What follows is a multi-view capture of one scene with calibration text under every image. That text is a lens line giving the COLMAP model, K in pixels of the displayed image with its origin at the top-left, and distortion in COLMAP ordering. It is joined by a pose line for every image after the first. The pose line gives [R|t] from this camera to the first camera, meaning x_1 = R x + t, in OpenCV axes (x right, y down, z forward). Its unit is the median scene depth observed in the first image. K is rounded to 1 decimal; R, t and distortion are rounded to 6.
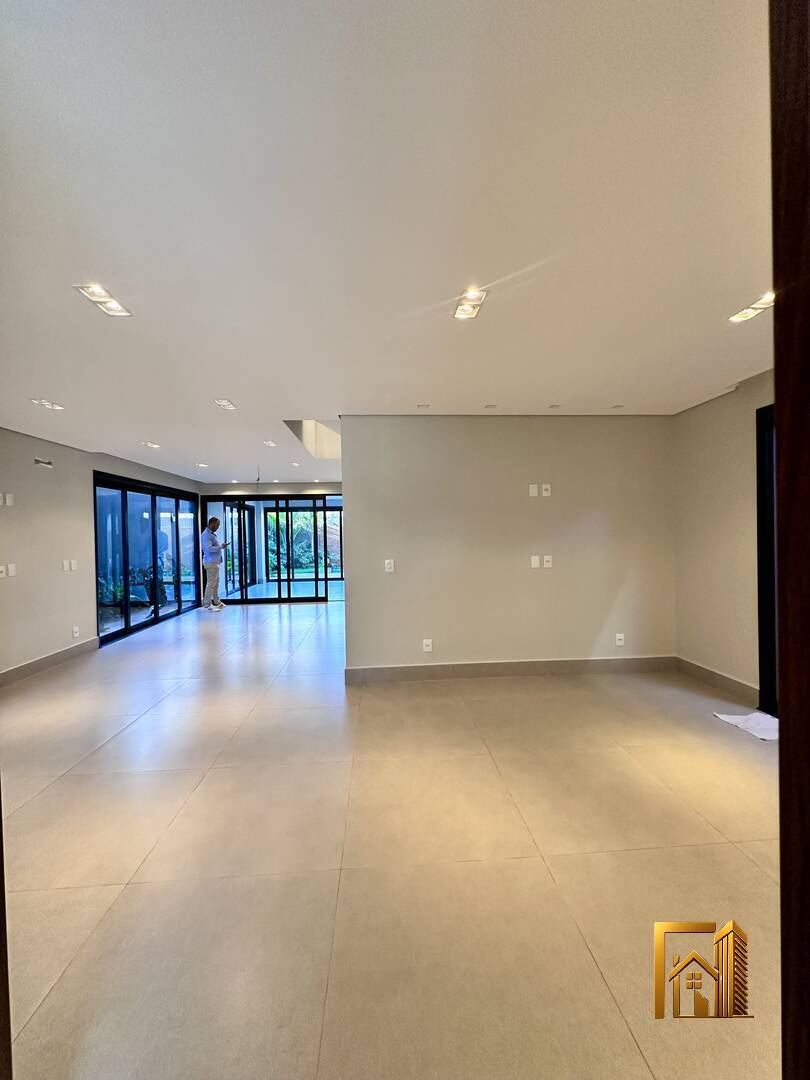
lens RADIAL K [[430.5, 0, 404.1], [0, 430.5, 541.4], [0, 0, 1]] dist [-0.000257, 0.000139]
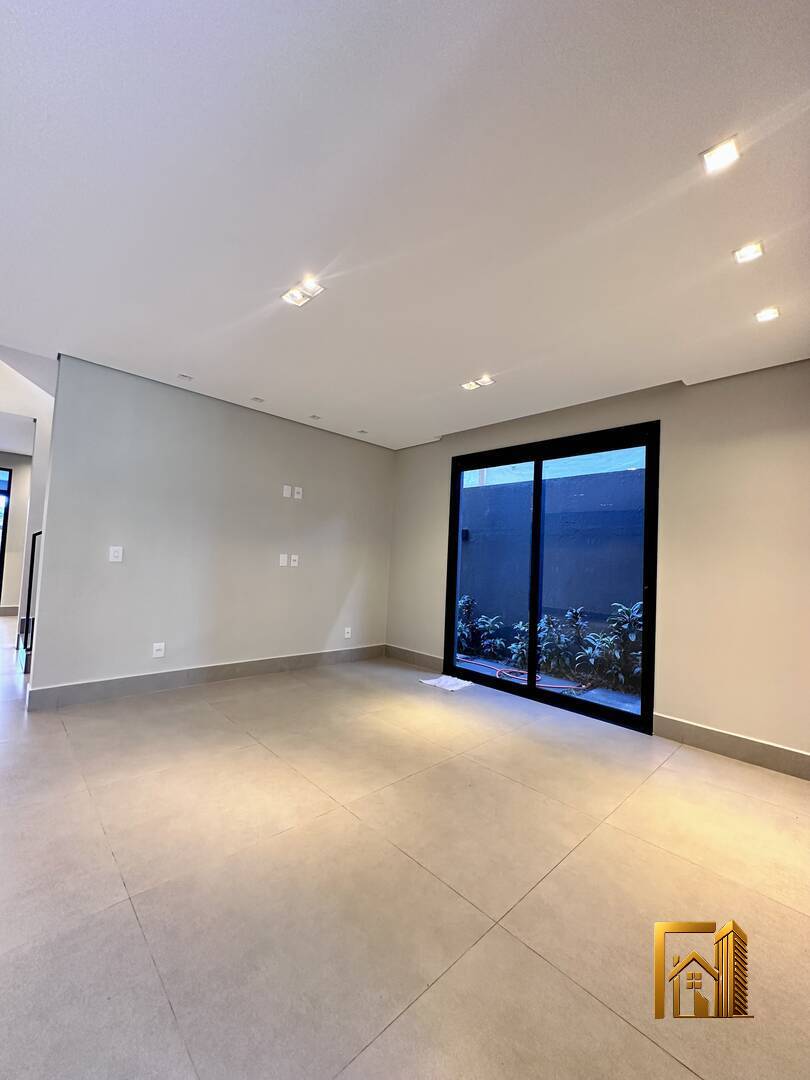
lens RADIAL K [[430.5, 0, 407.0], [0, 430.5, 541.5], [0, 0, 1]] dist [-0.000257, 0.000139]
pose [[0.761406, 0.084780, 0.642708, -0.147296], [-0.054859, 0.996282, -0.066429, 0.059342], [-0.645950, 0.015322, 0.763226, 0.023537]]
